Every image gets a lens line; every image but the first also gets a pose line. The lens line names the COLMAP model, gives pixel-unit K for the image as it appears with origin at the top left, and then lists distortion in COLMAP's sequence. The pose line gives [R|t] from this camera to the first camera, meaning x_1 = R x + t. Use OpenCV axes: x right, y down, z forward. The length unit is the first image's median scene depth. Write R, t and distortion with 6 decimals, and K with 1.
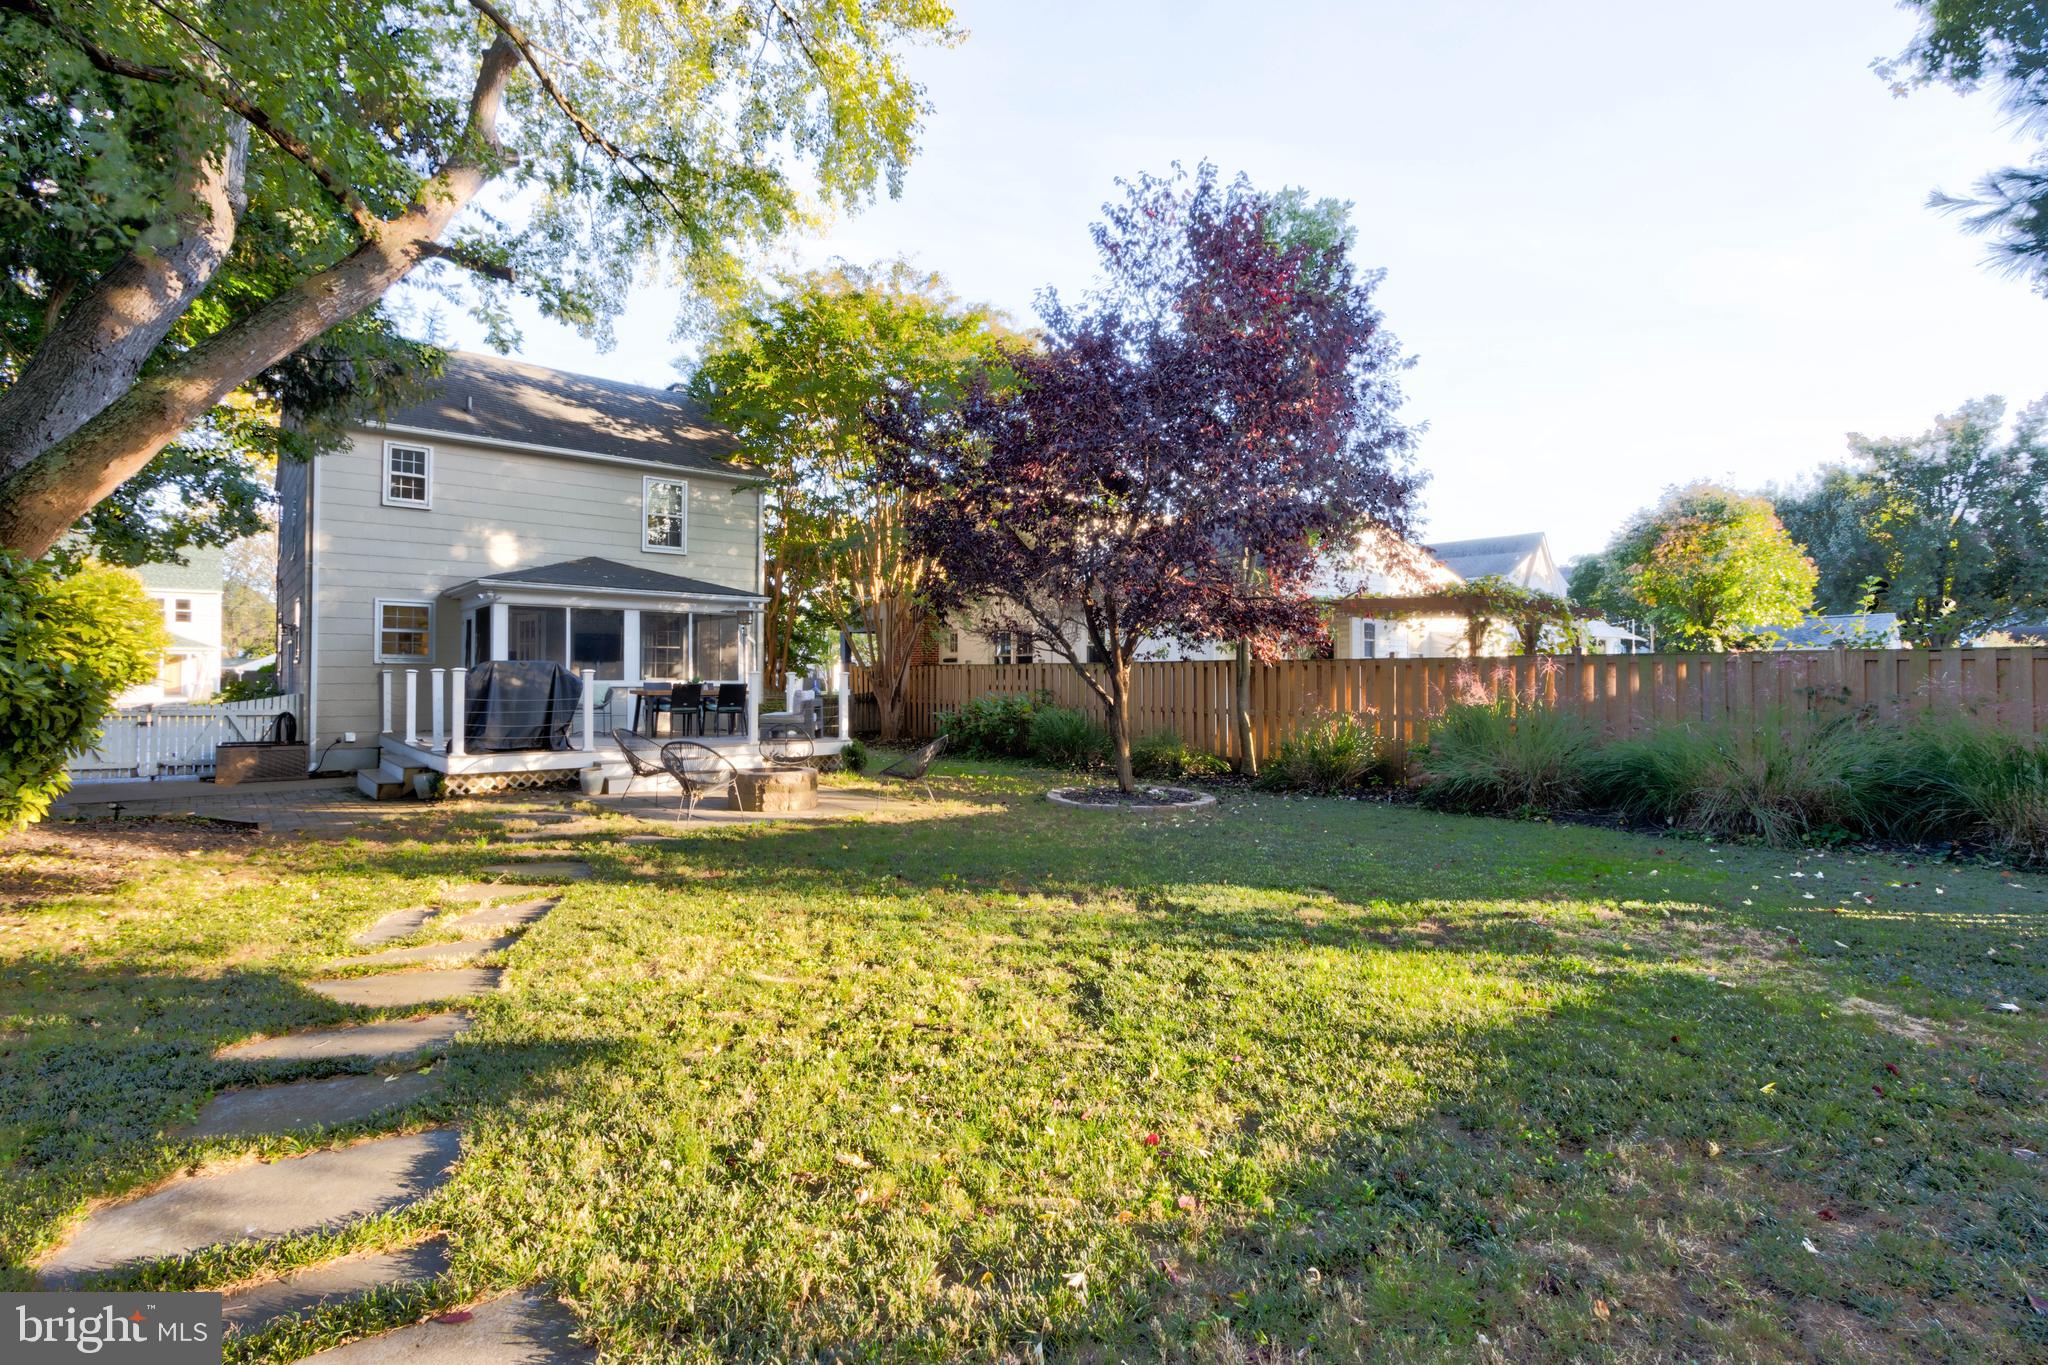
lens RADIAL K [[938.5, 0, 1029.2], [0, 938.5, 670.7], [0, 0, 1]] dist [-0.028924, 0.000199]
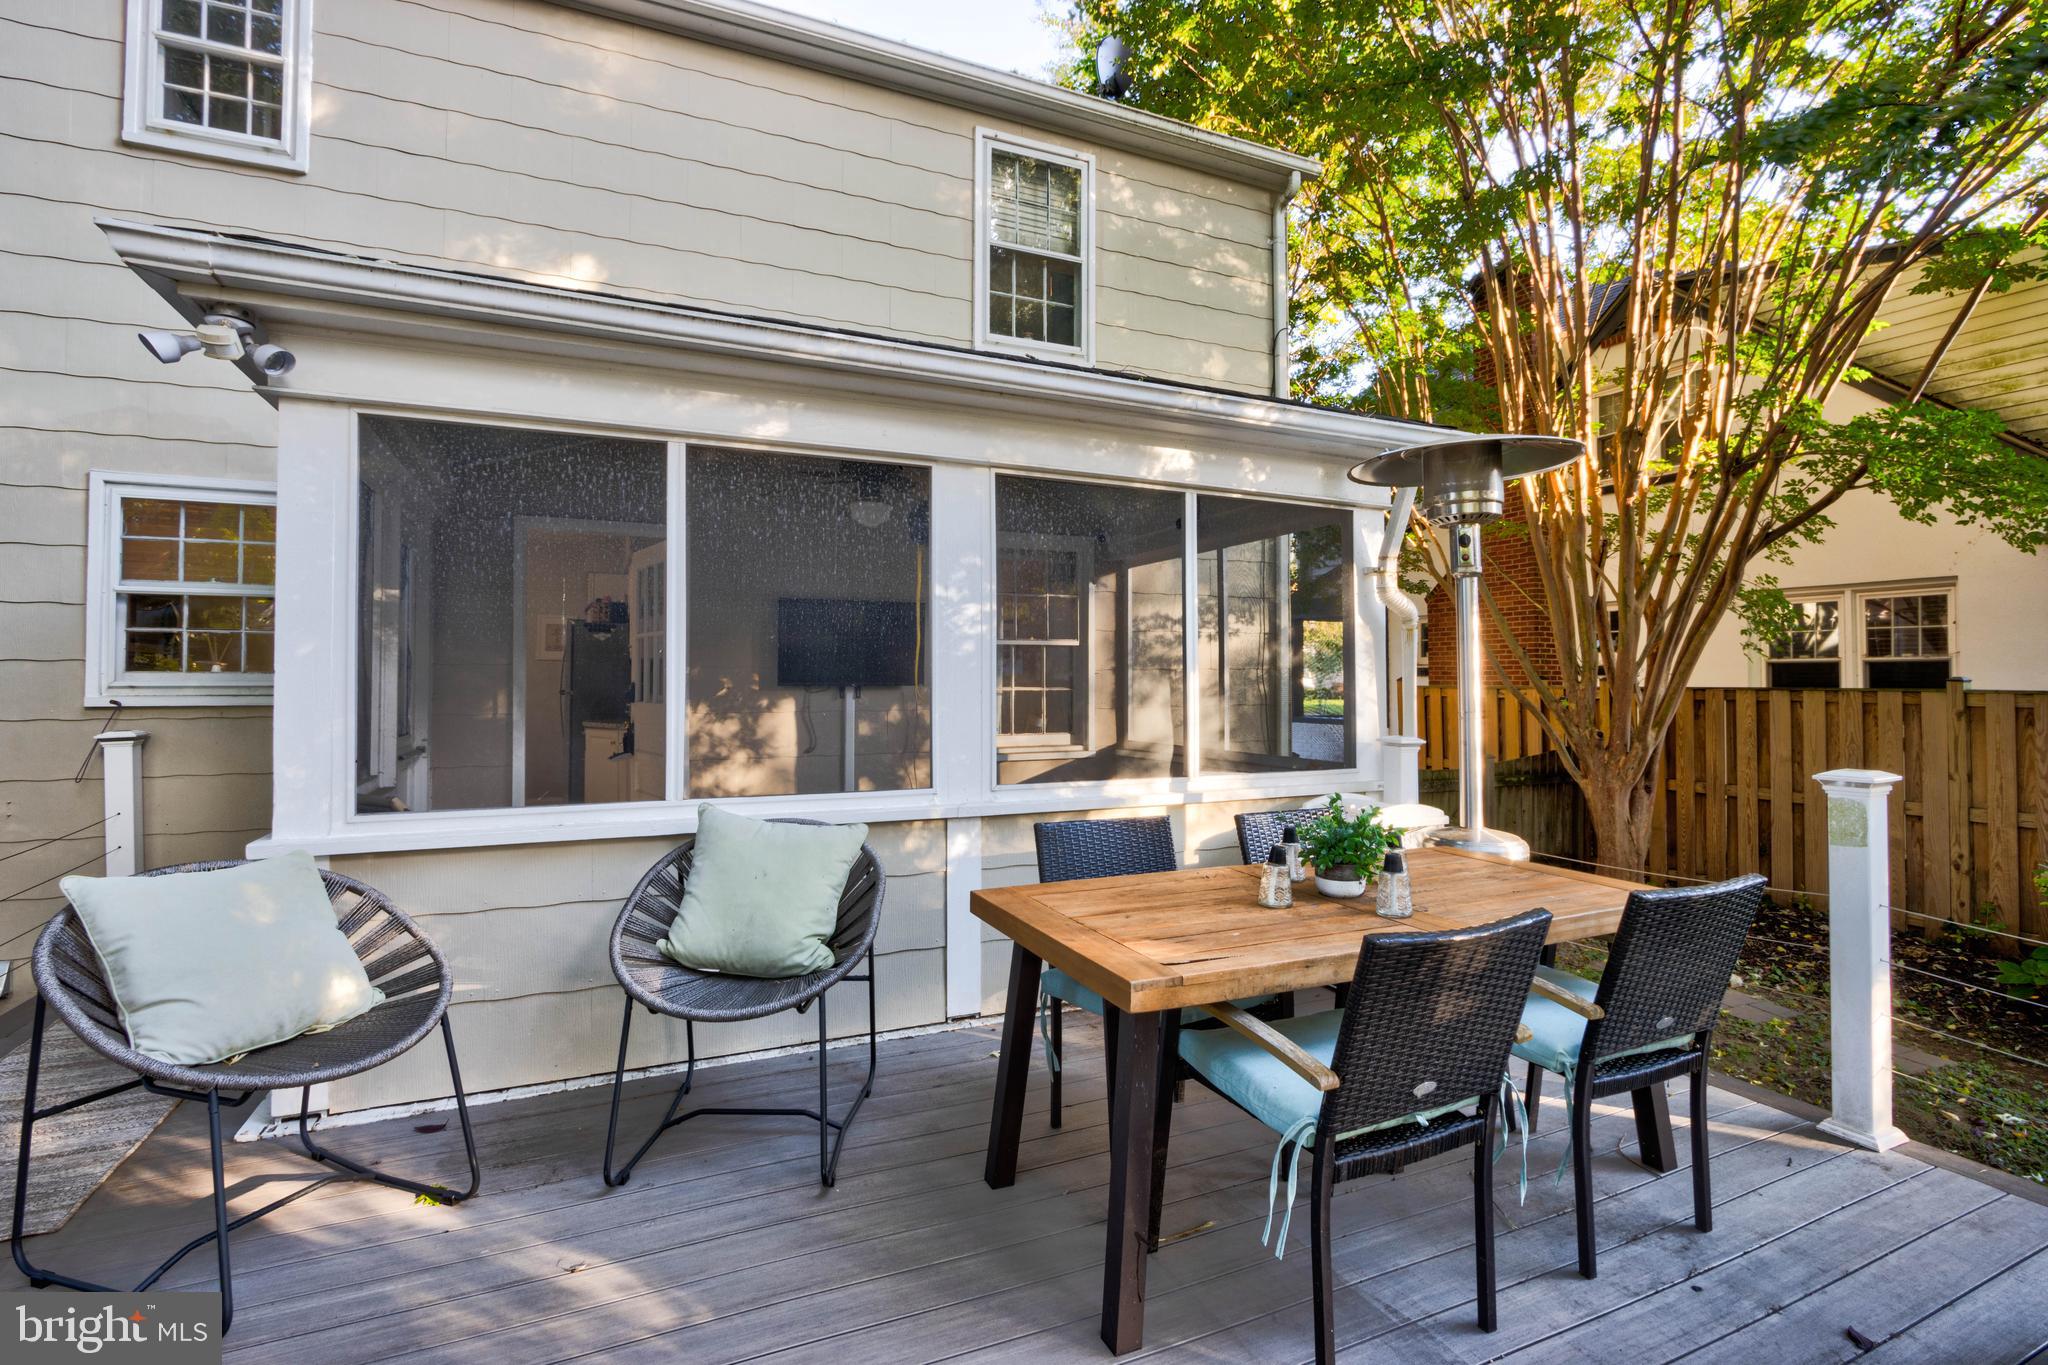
lens RADIAL K [[928.8, 0, 1024.3], [0, 928.8, 677.6], [0, 0, 1]] dist [-0.030336, 0.000429]
pose [[0.962667, 0.000115, -0.270690, -0.357005], [0.000301, 0.999999, 0.001494, -0.016434], [0.270690, -0.001520, 0.962665, 0.799264]]
